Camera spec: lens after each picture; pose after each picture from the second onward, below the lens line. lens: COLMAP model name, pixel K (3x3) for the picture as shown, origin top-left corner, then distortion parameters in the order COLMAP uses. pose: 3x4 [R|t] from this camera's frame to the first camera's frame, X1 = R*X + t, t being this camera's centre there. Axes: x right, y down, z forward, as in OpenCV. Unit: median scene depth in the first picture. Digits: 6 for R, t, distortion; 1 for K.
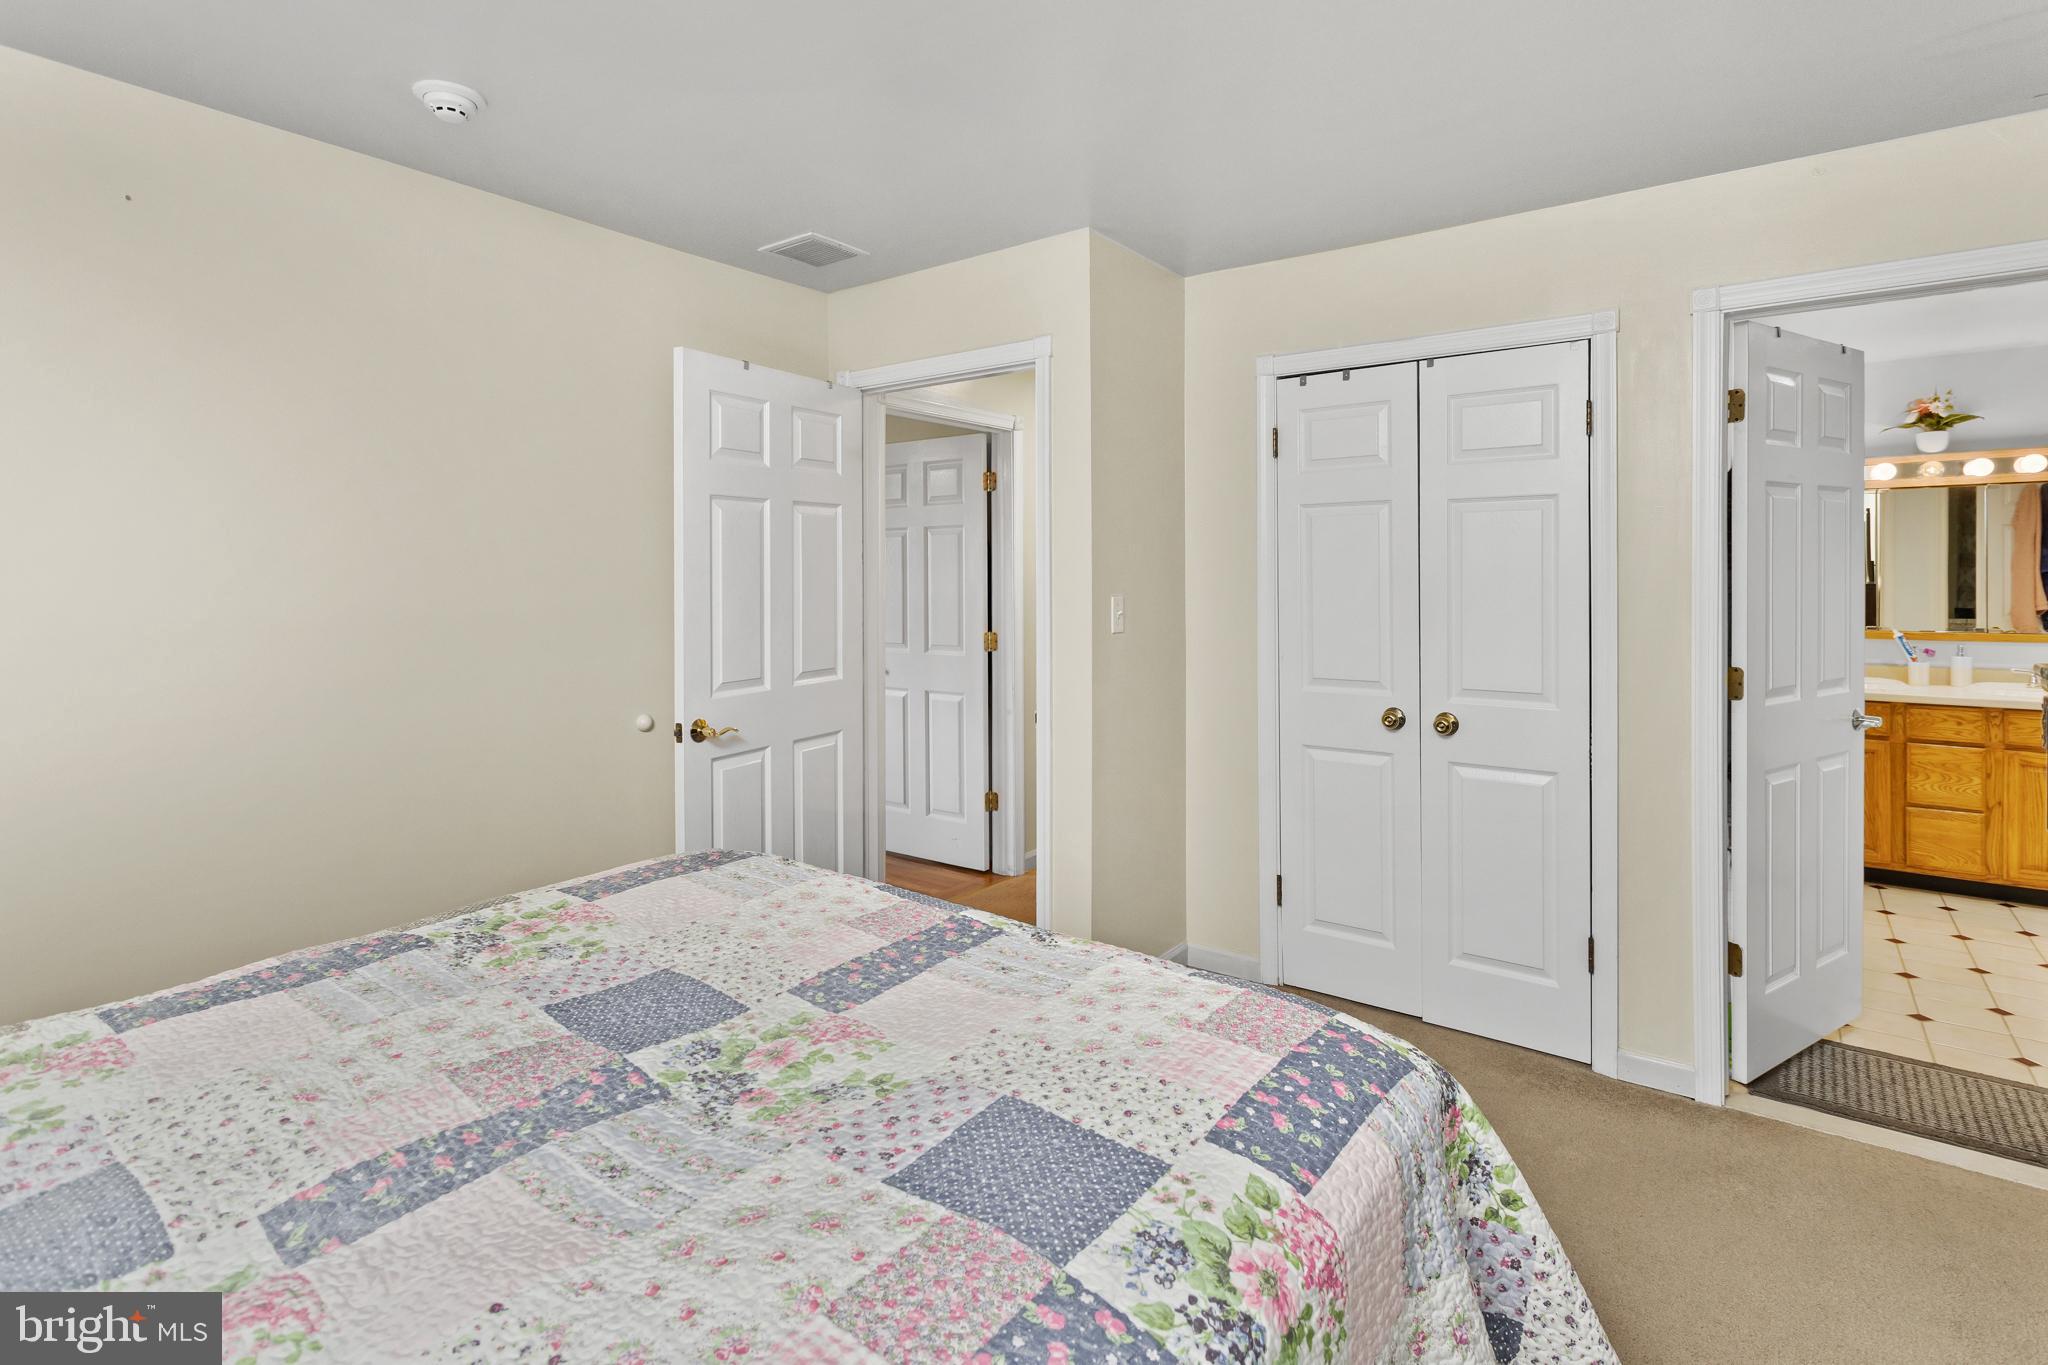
lens RADIAL K [[1004.3, 0, 1022.5], [0, 1004.3, 585.8], [0, 0, 1]] dist [0.001648, 0.000536]
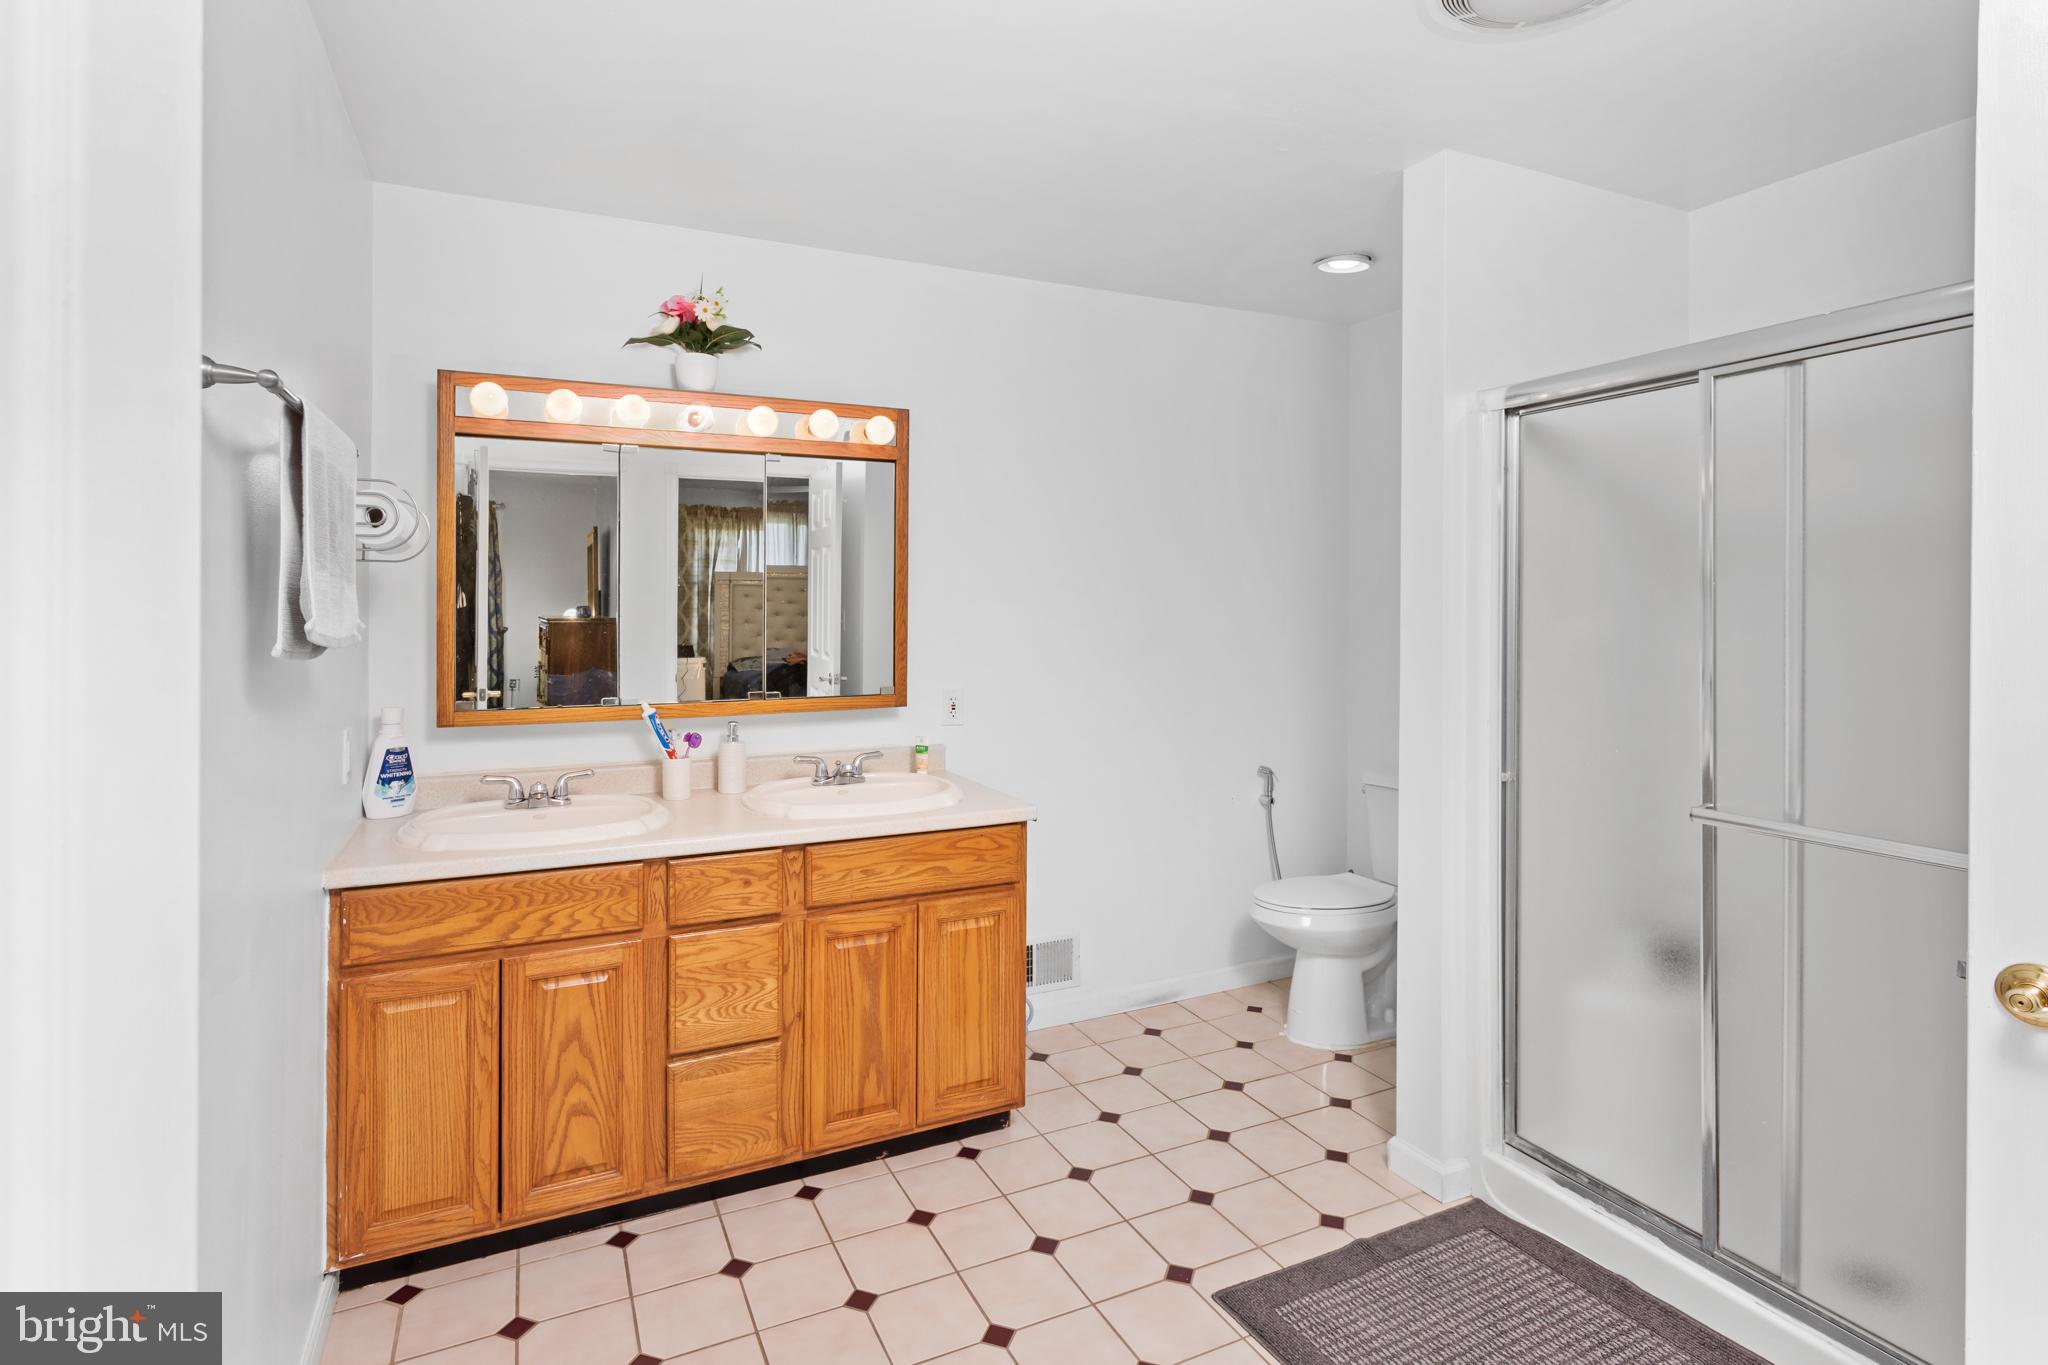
lens RADIAL K [[1000.3, 0, 1017.0], [0, 1000.3, 622.2], [0, 0, 1]] dist [0.001610, 0.000081]
pose [[0.458171, -0.001573, 0.888863, 0.522716], [-0.002182, 0.999993, 0.002894, -0.002805], [-0.888861, -0.003265, 0.458165, 0.626668]]
